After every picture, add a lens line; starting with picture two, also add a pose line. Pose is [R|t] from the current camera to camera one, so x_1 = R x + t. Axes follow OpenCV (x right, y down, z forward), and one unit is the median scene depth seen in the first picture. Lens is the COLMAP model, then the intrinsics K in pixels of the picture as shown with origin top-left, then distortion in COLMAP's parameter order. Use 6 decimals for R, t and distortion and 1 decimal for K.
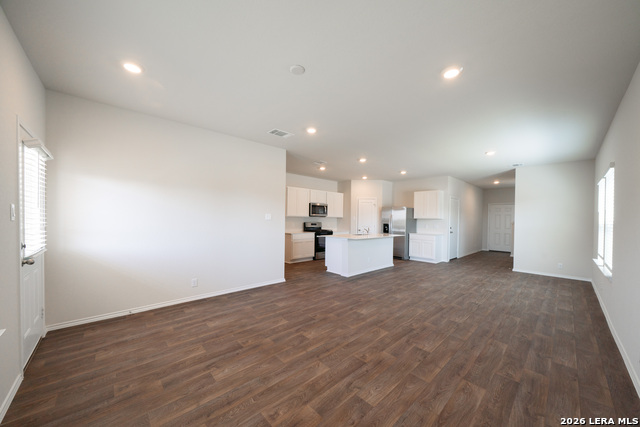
lens RADIAL K [[229.0, 0, 322.3], [0, 229.0, 217.9], [0, 0, 1]] dist [0.000717, 0.000073]
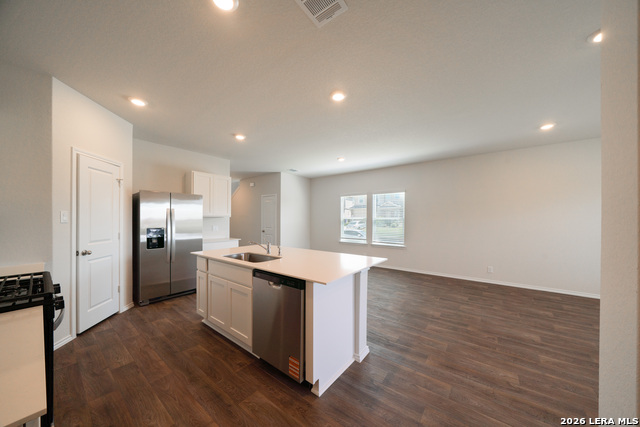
lens RADIAL K [[229.7, 0, 321.8], [0, 229.7, 218.2], [0, 0, 1]] dist [0.000681, -0.000022]
pose [[-0.154047, -0.000464, 0.988063, -0.175842], [0.007590, 0.999970, 0.001653, 0.008376], [-0.988034, 0.007754, -0.154039, 0.698759]]
